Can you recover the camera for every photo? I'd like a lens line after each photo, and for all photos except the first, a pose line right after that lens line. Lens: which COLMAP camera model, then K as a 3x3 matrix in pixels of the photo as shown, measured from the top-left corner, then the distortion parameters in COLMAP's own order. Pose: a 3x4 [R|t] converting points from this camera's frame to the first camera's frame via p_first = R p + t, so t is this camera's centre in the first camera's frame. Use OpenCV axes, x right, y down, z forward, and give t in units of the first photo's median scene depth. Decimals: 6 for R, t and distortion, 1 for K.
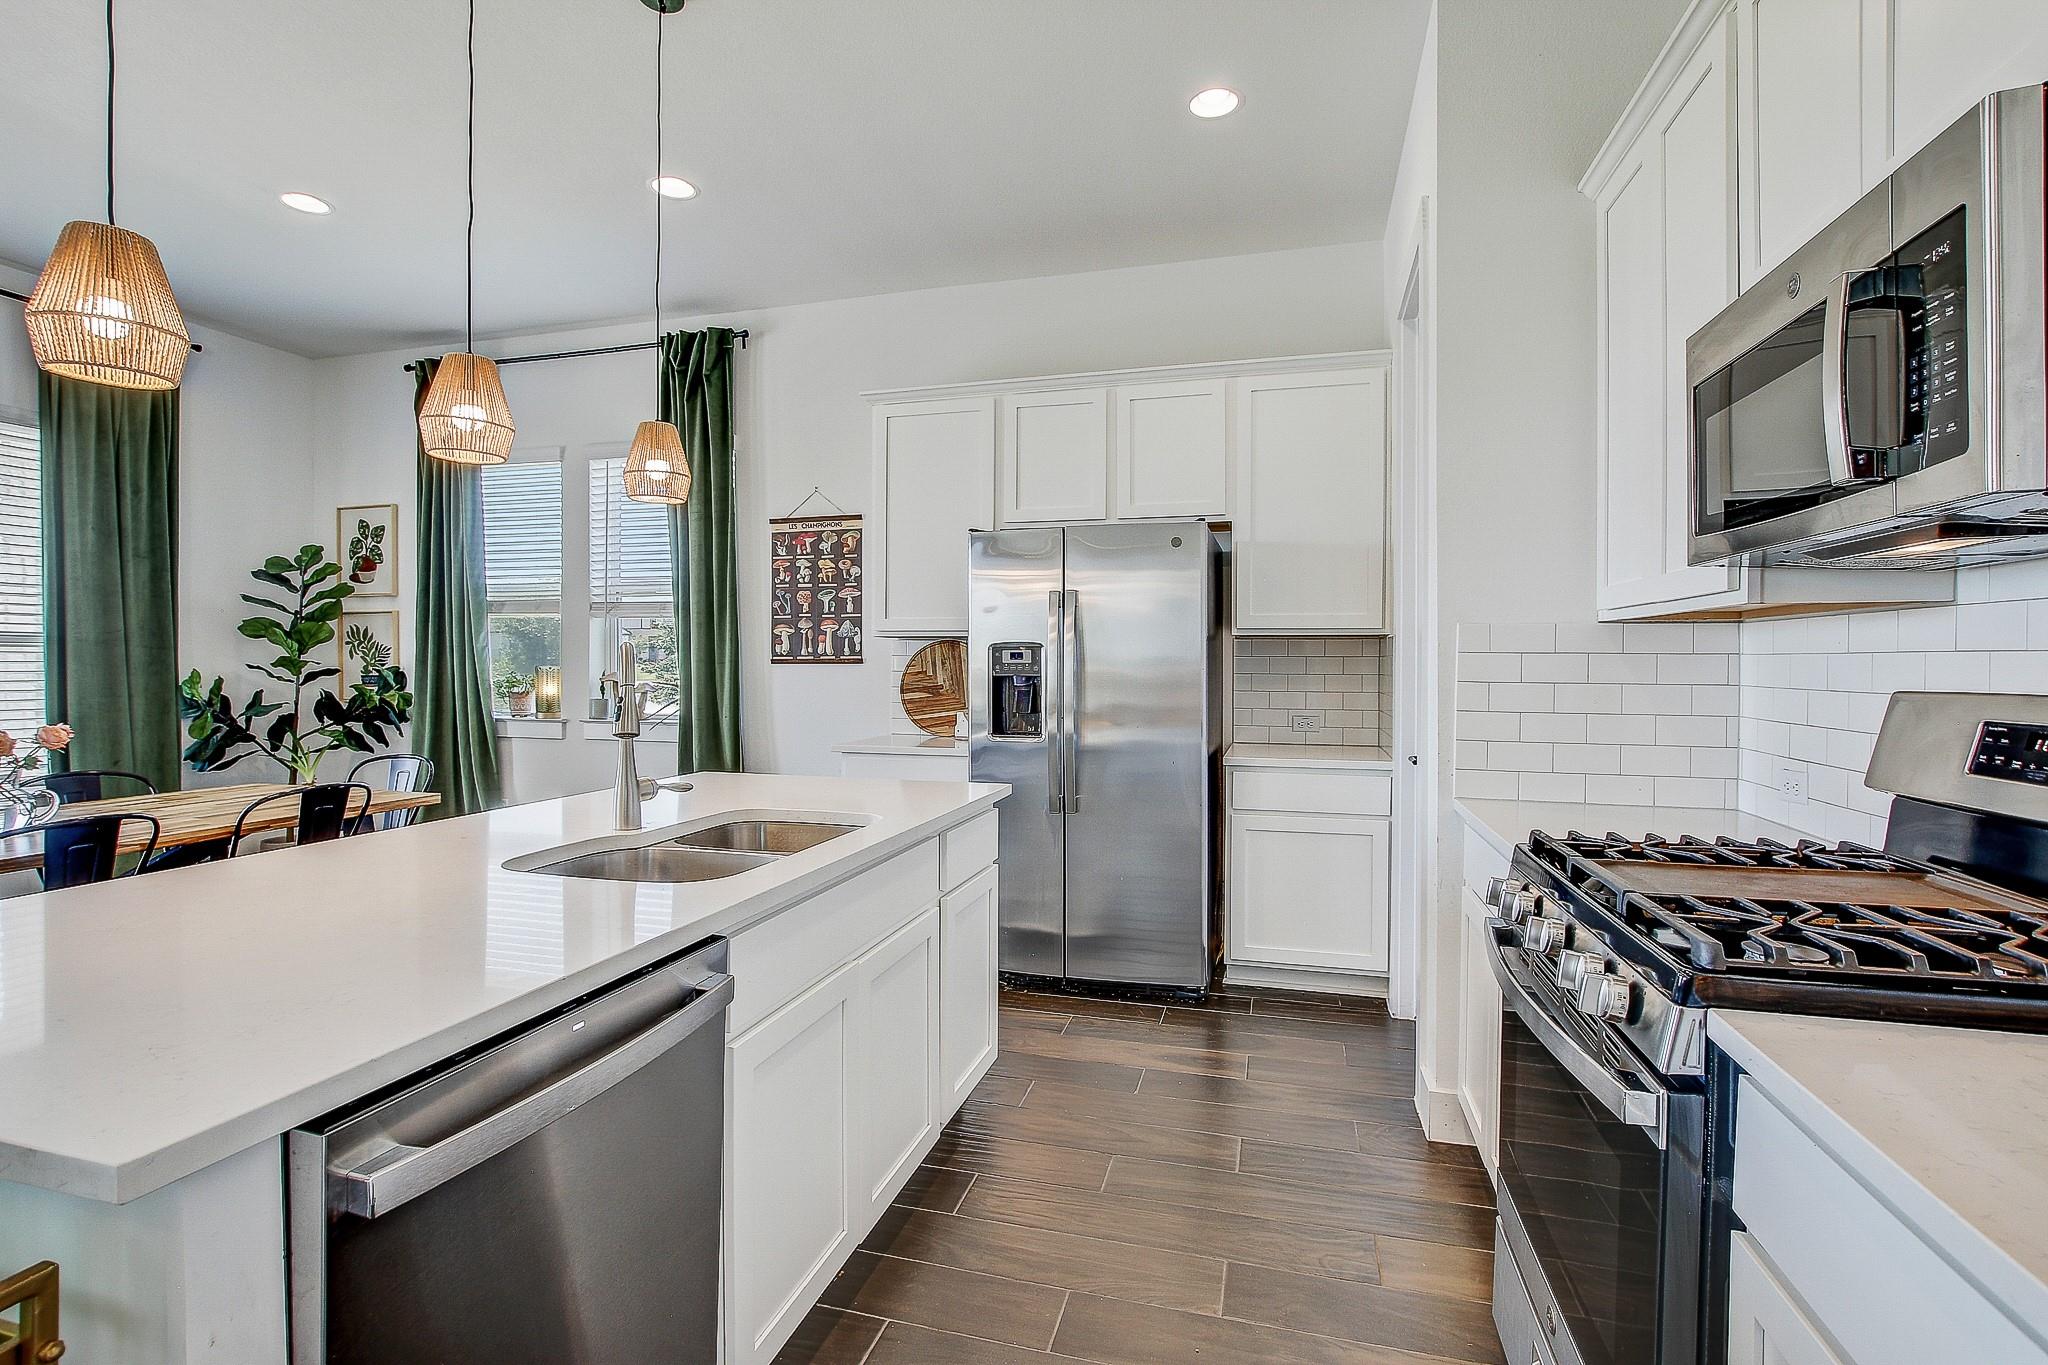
lens RADIAL K [[948.0, 0, 1012.1], [0, 948.0, 678.1], [0, 0, 1]] dist [-0.025496, 0.004817]
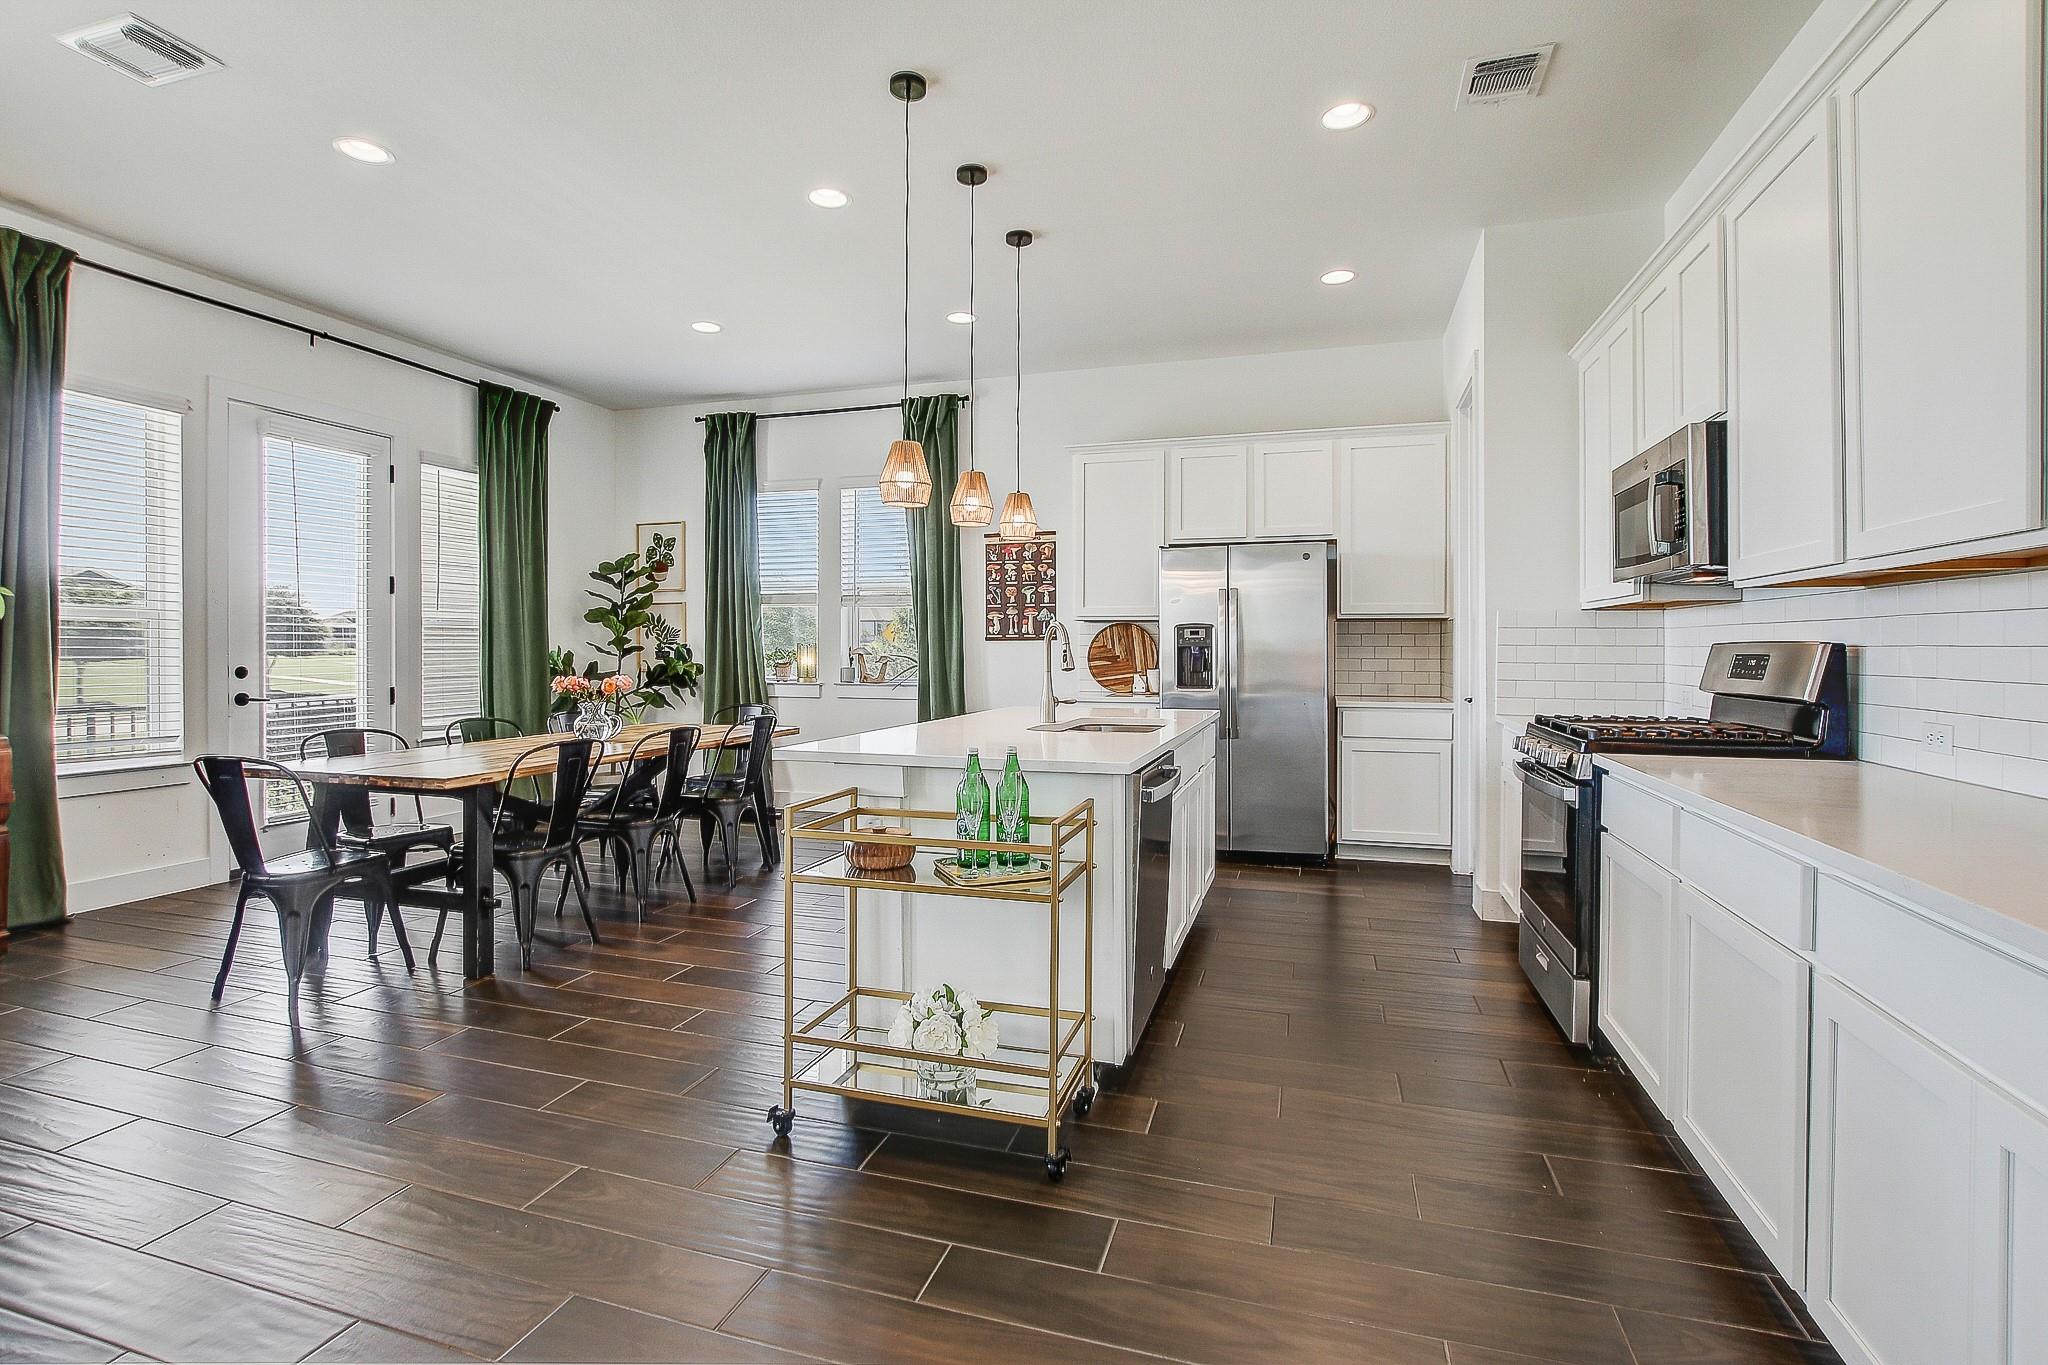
lens RADIAL K [[948.0, 0, 1018.9], [0, 948.0, 660.1], [0, 0, 1]] dist [-0.025496, 0.004817]
pose [[0.999635, -0.001785, -0.026961, -0.179571], [0.001679, 0.999991, -0.003923, 0.019008], [0.026968, 0.003876, 0.999629, -0.375816]]
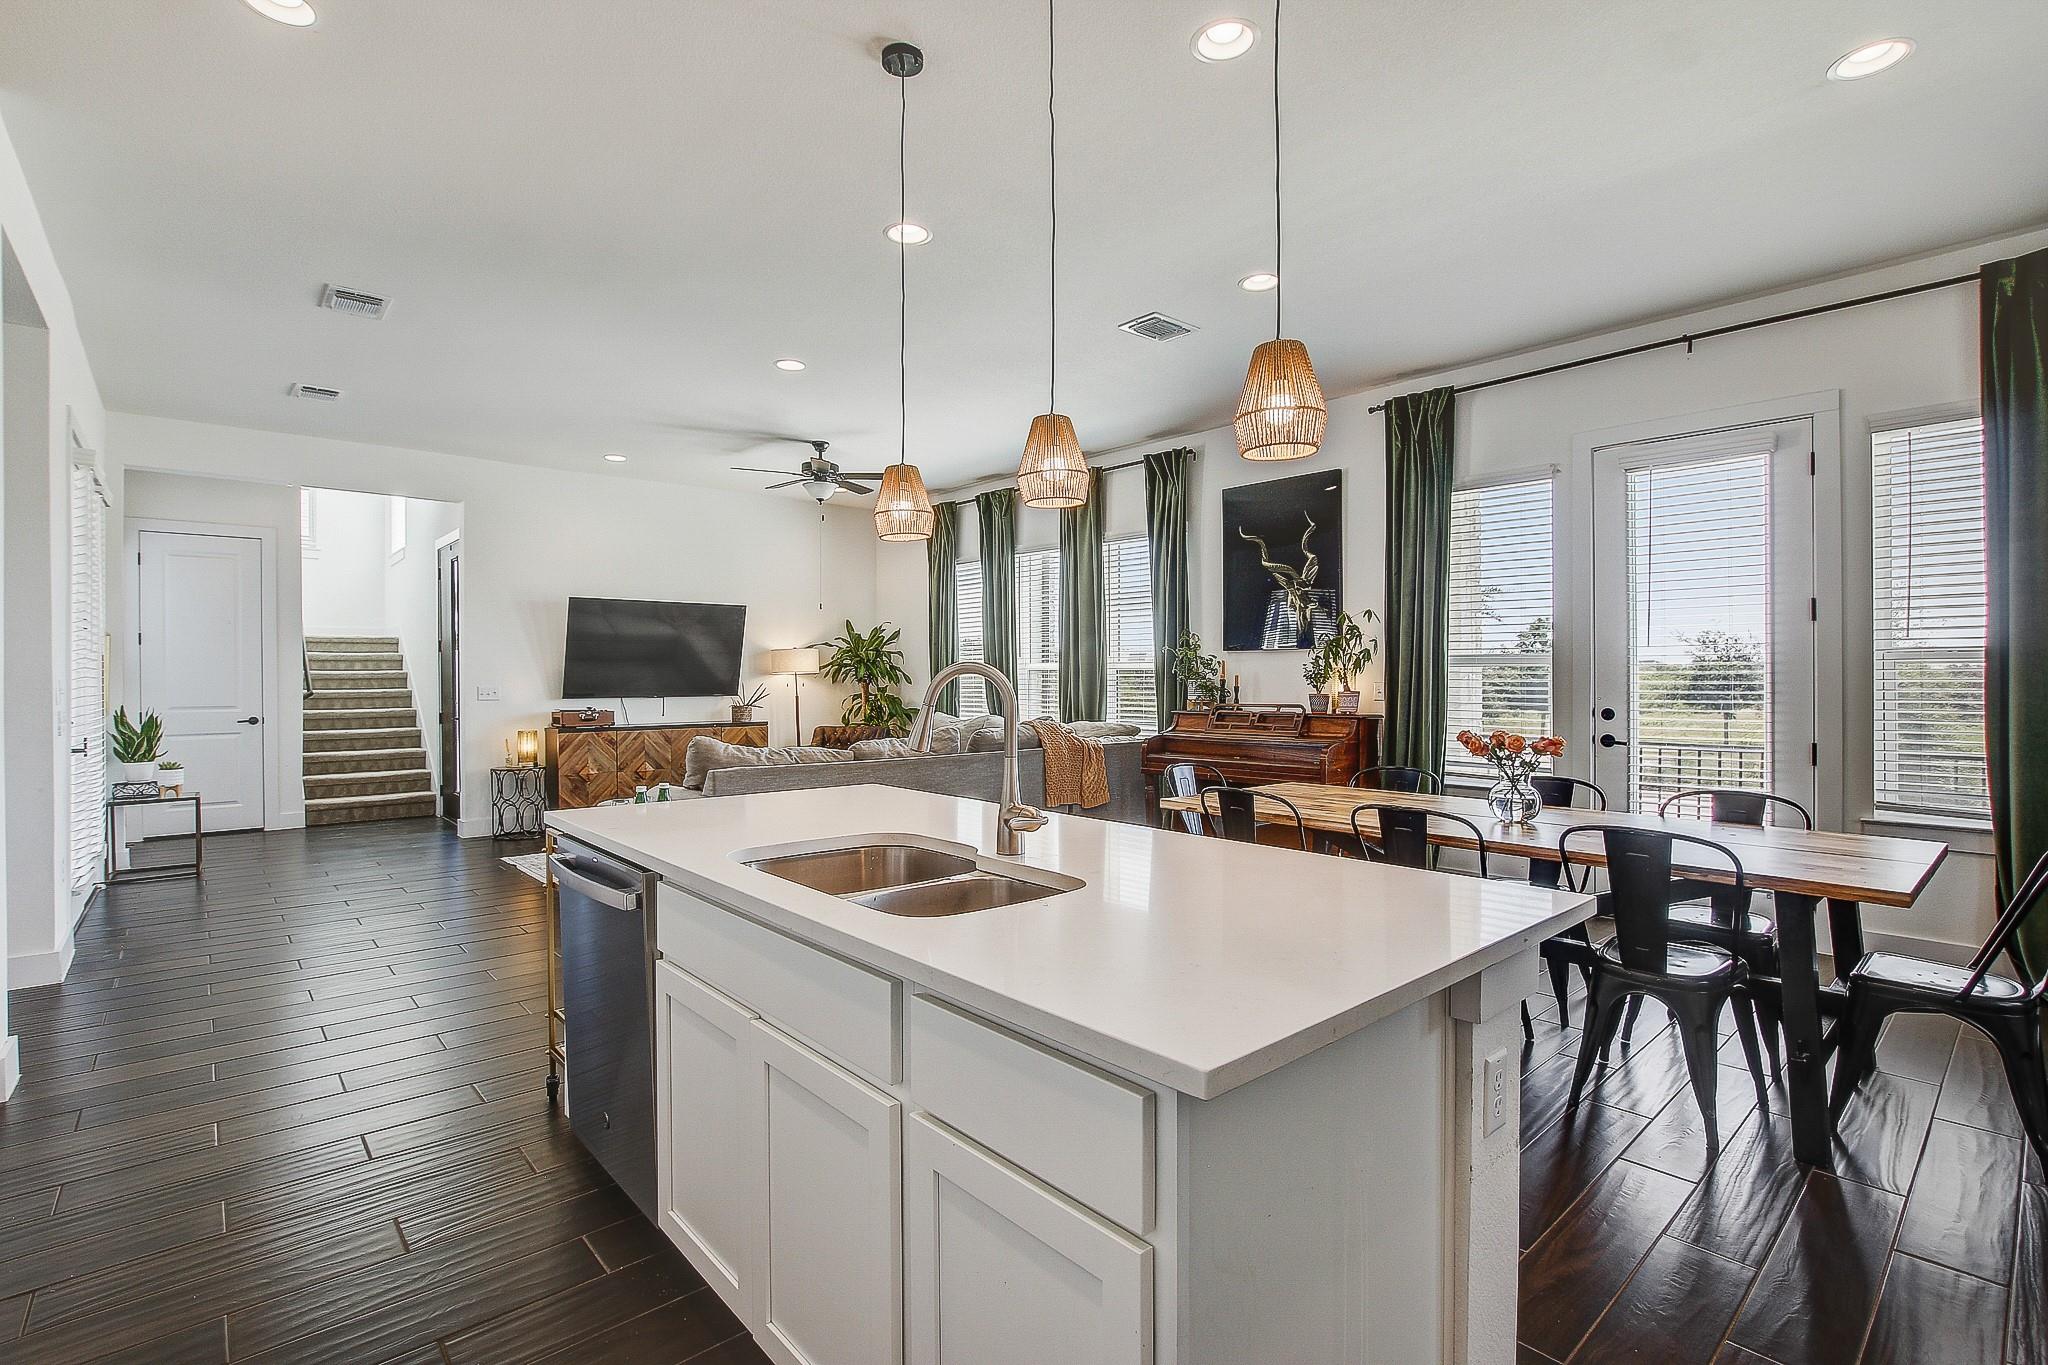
lens RADIAL K [[948.0, 0, 1018.2], [0, 948.0, 680.3], [0, 0, 1]] dist [-0.025496, 0.004817]
pose [[-0.538423, 0.002171, -0.842672, 0.180136], [-0.013862, 0.999839, 0.011432, -0.014723], [0.842560, 0.017836, -0.538306, 0.668339]]
